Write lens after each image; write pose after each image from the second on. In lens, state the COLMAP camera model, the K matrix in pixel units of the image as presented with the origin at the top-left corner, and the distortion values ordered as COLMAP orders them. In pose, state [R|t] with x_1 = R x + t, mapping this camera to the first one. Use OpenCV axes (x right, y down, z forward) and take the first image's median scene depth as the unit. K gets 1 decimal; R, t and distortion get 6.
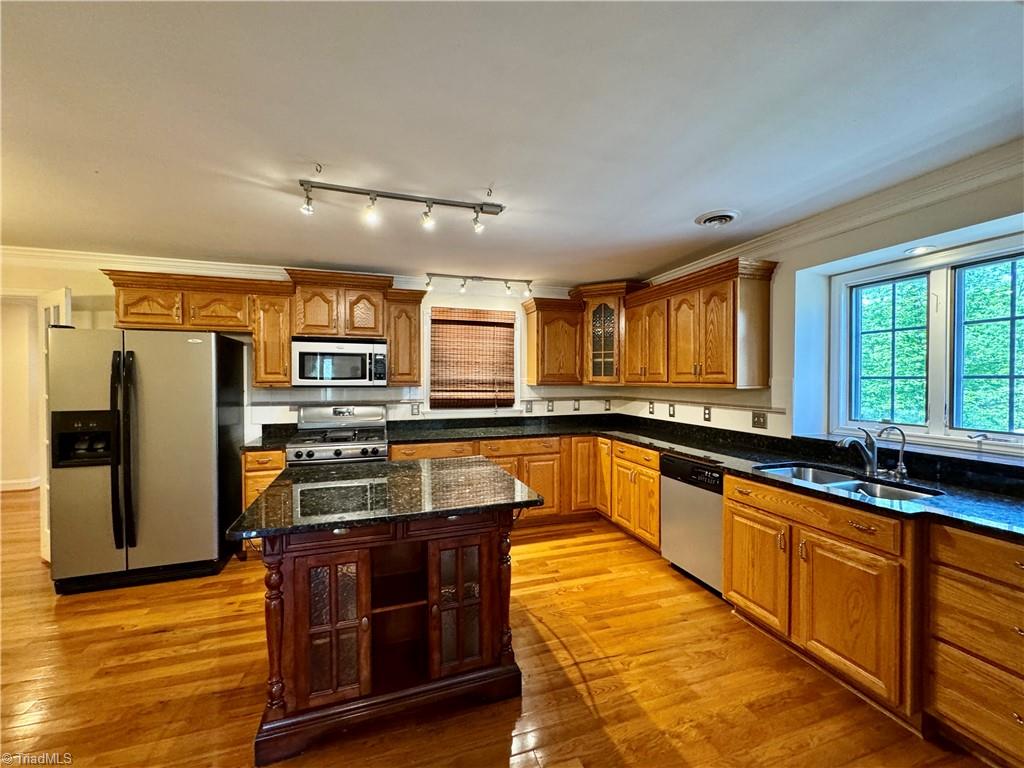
lens RADIAL K [[408.6, 0, 512.0], [0, 408.6, 384.0], [0, 0, 1]] dist [-0.004313, -0.000016]
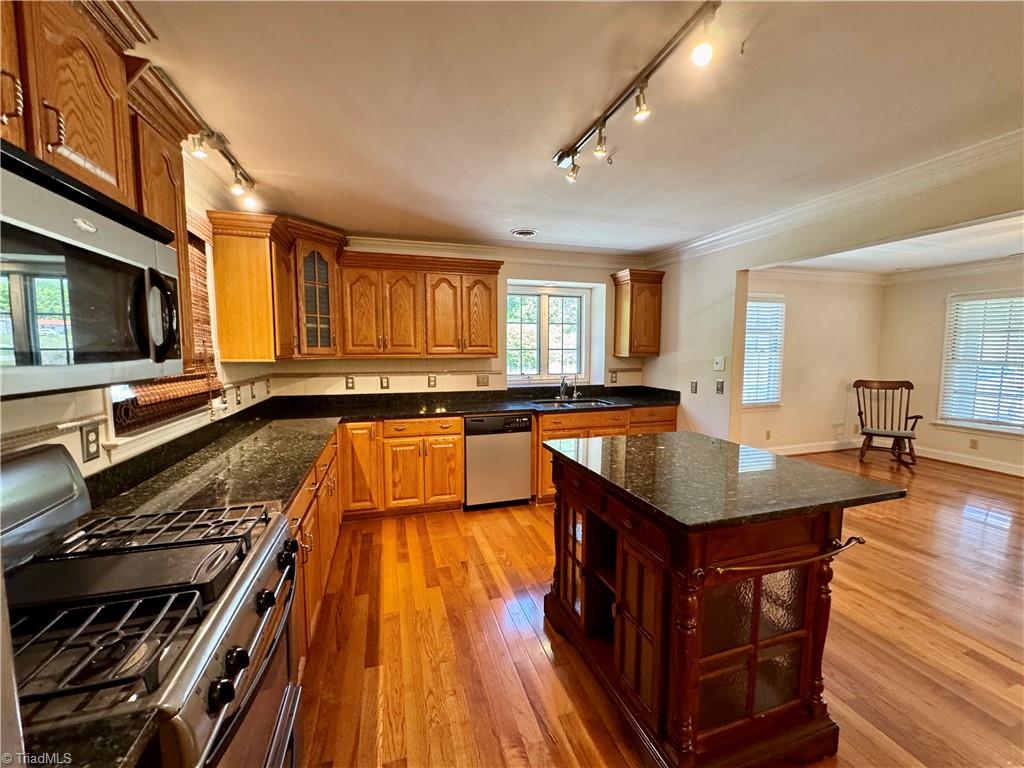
lens RADIAL K [[408.6, 0, 510.0], [0, 408.6, 383.1], [0, 0, 1]] dist [-0.004313, -0.000016]
pose [[0.025223, -0.084617, 0.996094, -0.691436], [0.010858, 0.996376, 0.084366, -0.016113], [-0.999623, 0.008688, 0.026050, 0.786830]]
